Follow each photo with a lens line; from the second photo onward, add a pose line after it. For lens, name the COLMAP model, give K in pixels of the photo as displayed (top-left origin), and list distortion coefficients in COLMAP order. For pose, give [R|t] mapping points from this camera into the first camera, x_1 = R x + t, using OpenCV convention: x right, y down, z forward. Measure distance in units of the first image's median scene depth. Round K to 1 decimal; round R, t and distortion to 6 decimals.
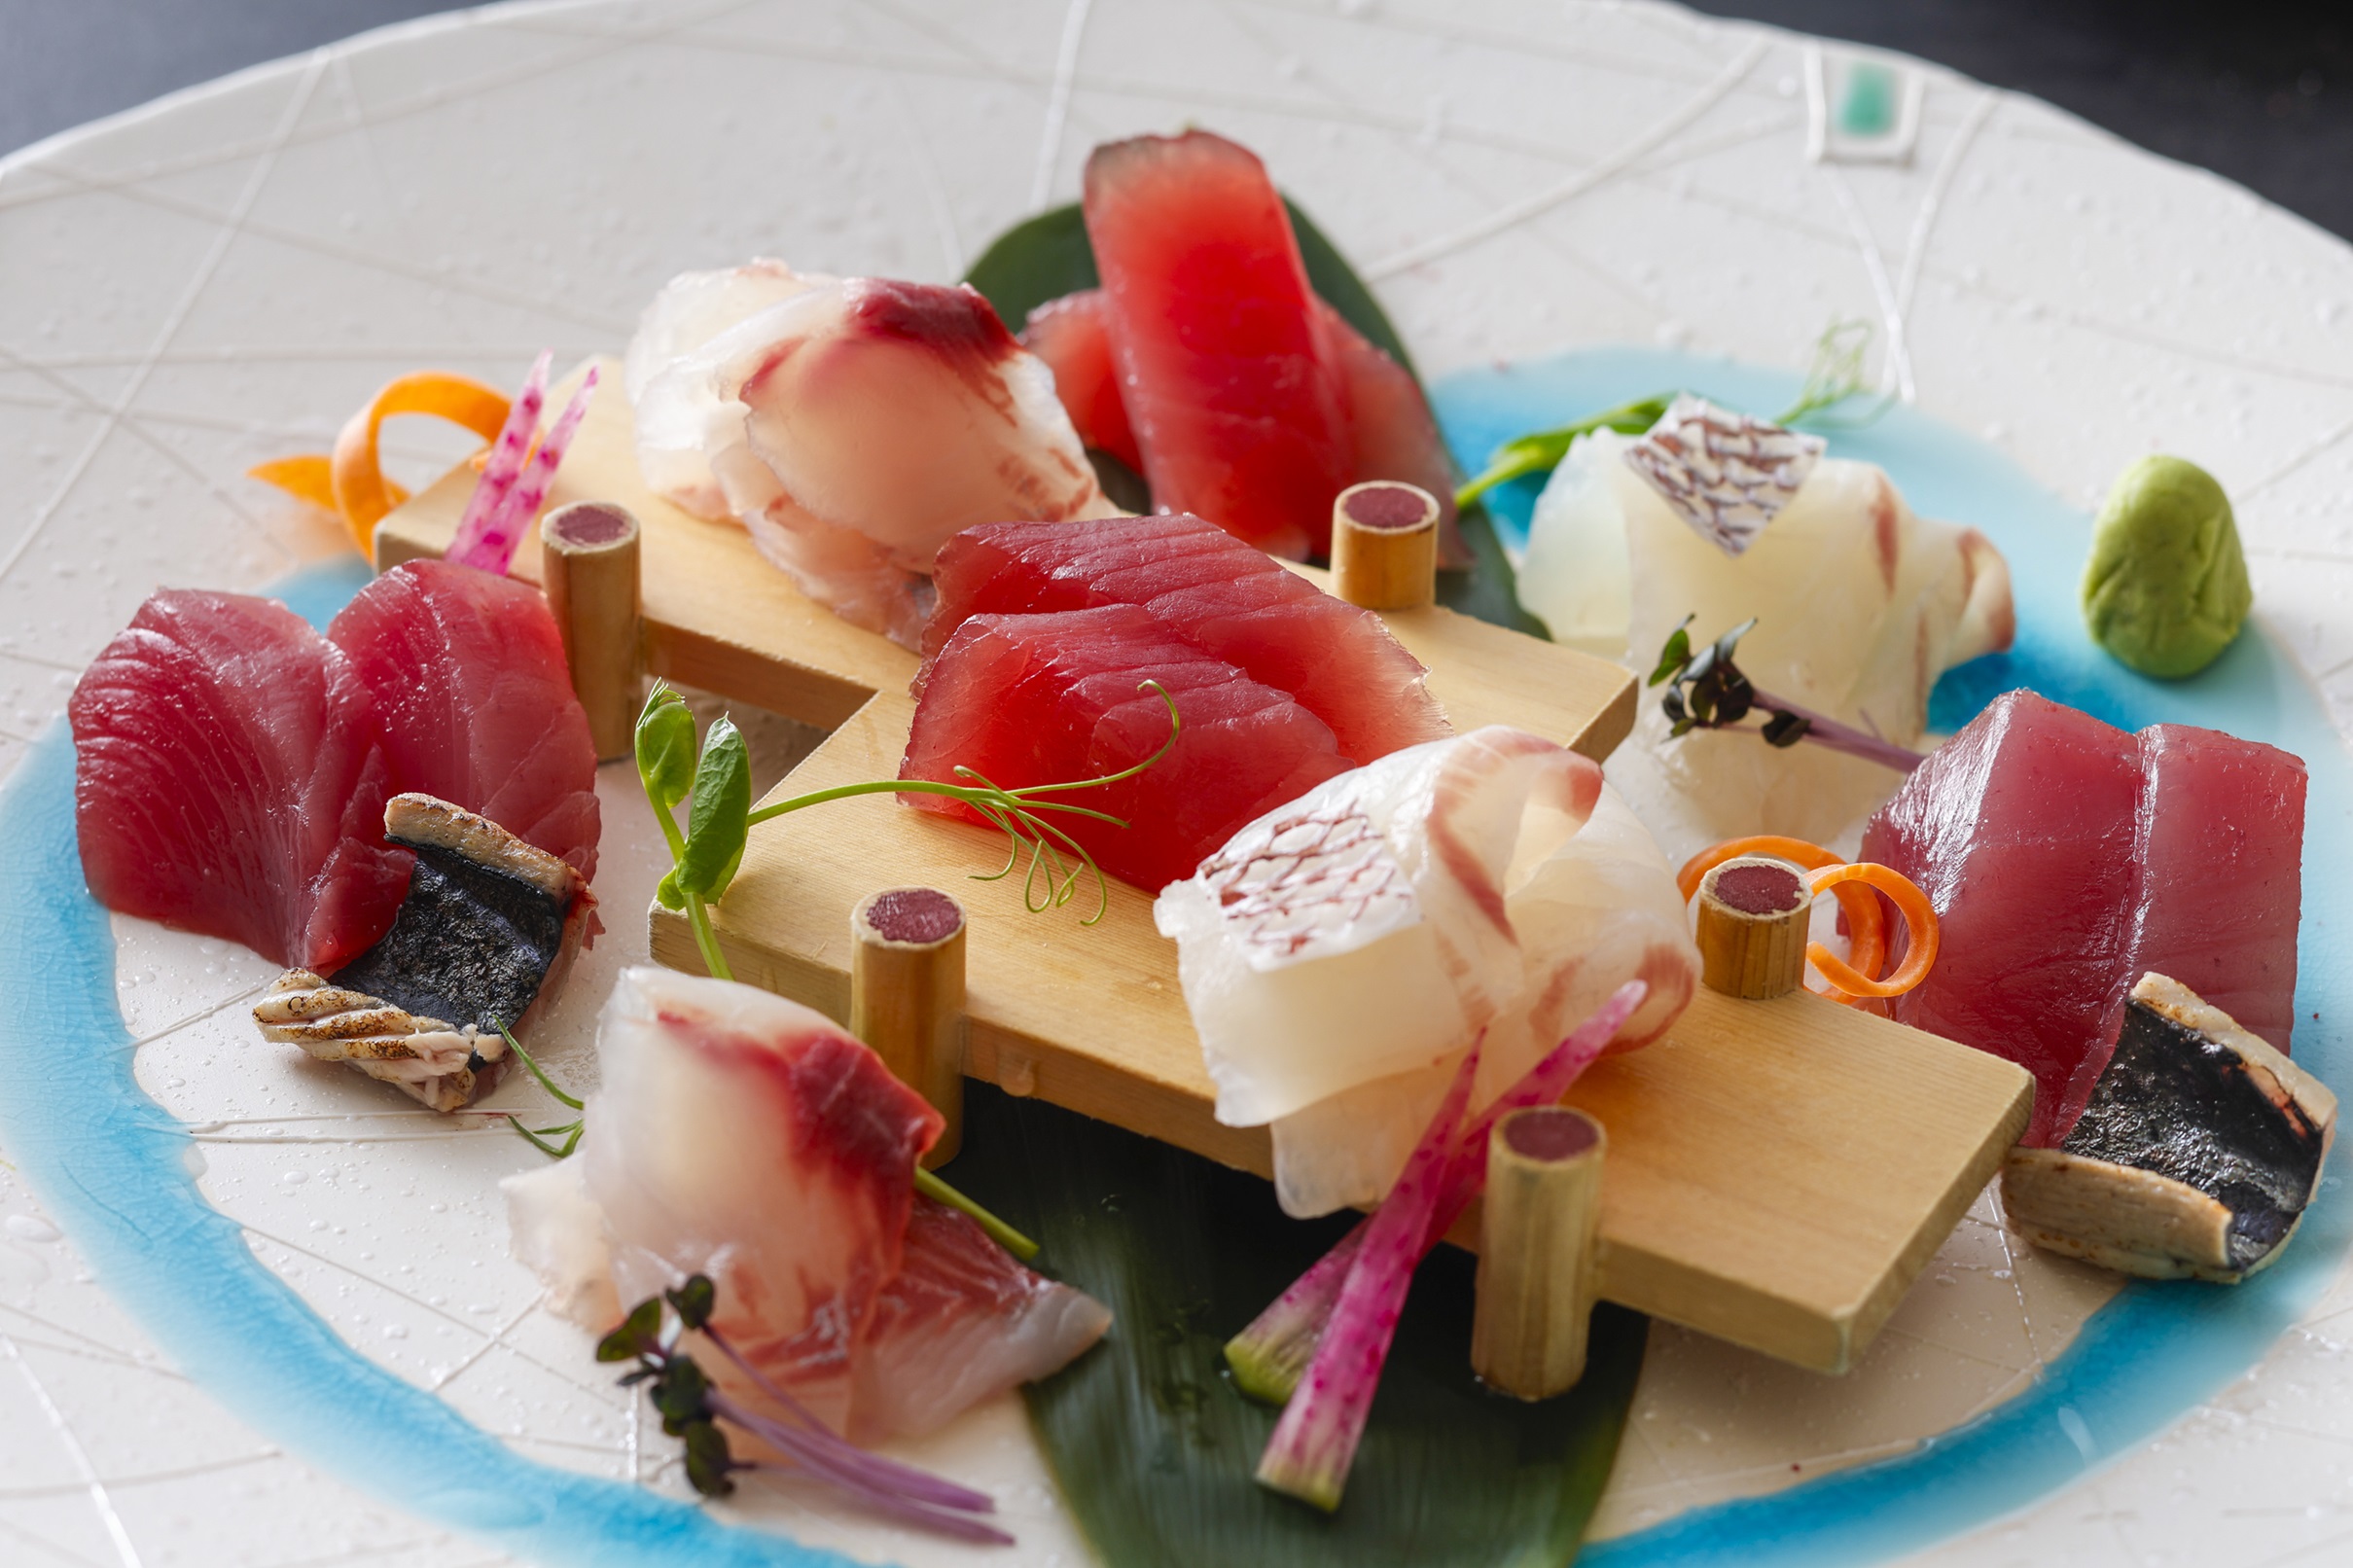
lens RADIAL K [[6348.8, 0, 1175.6], [0, 6348.8, 783.4], [0, 0, 1]] dist [-0.105350, 0.000000]
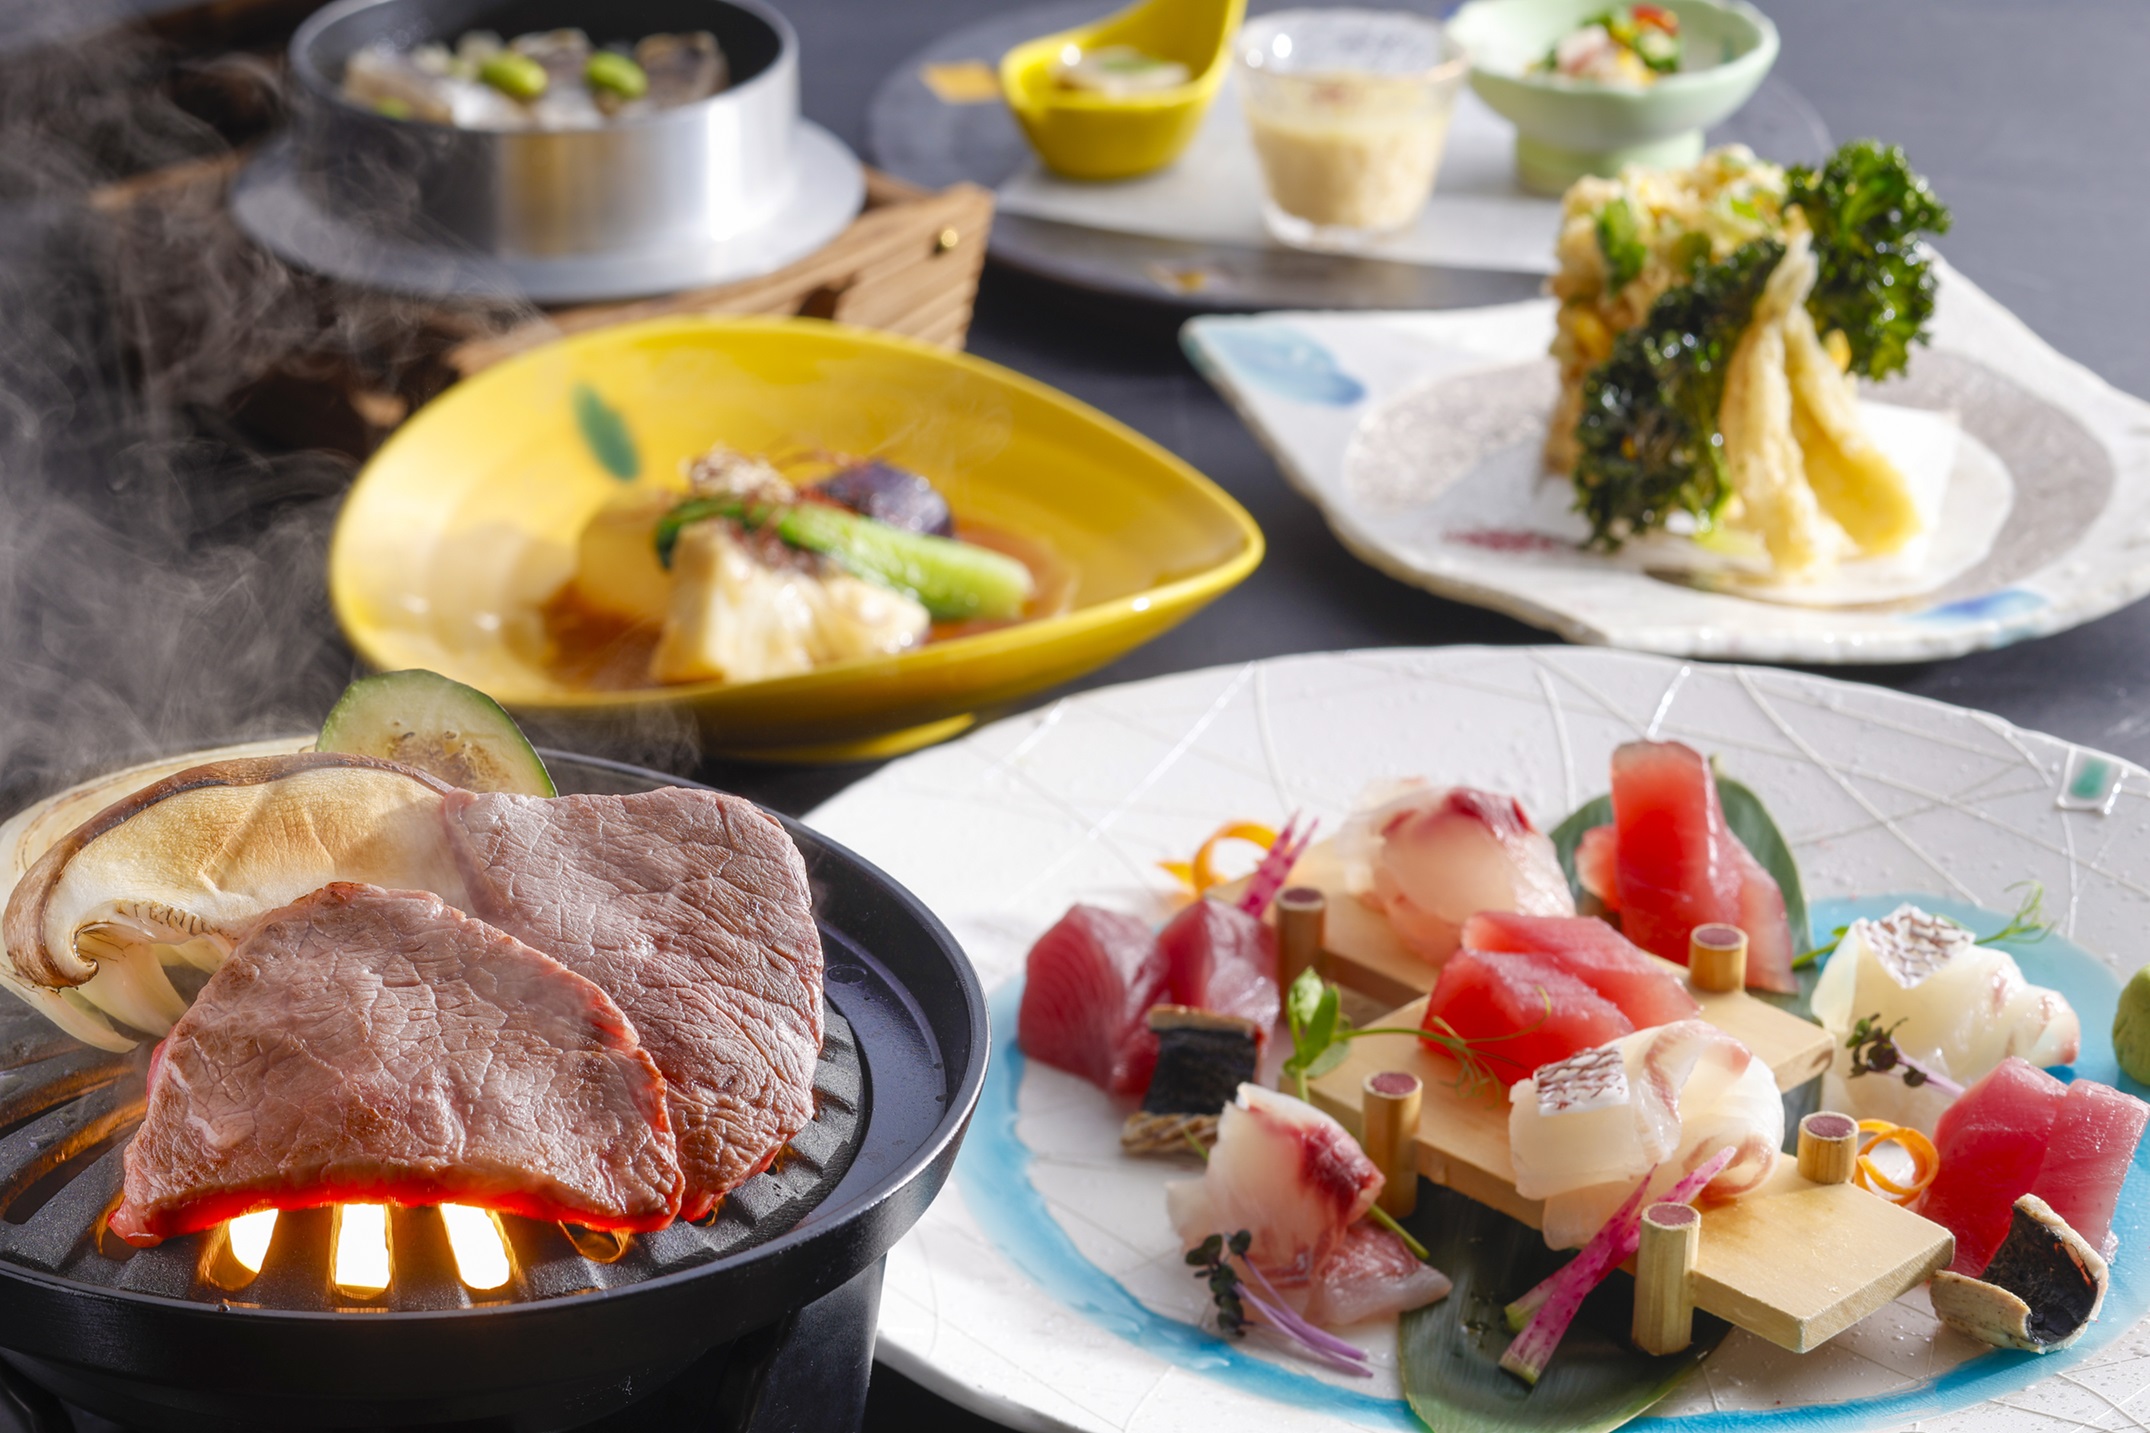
lens RADIAL K [[5801.1, 0, 1075.3], [0, 5801.1, 717.0], [0, 0, 1]] dist [-0.105350, 0.000000]
pose [[0.954851, 0.098339, -0.280337, 0.365444], [-0.141696, 0.980130, -0.138809, 0.176948], [0.261117, 0.172264, 0.949812, -0.773353]]
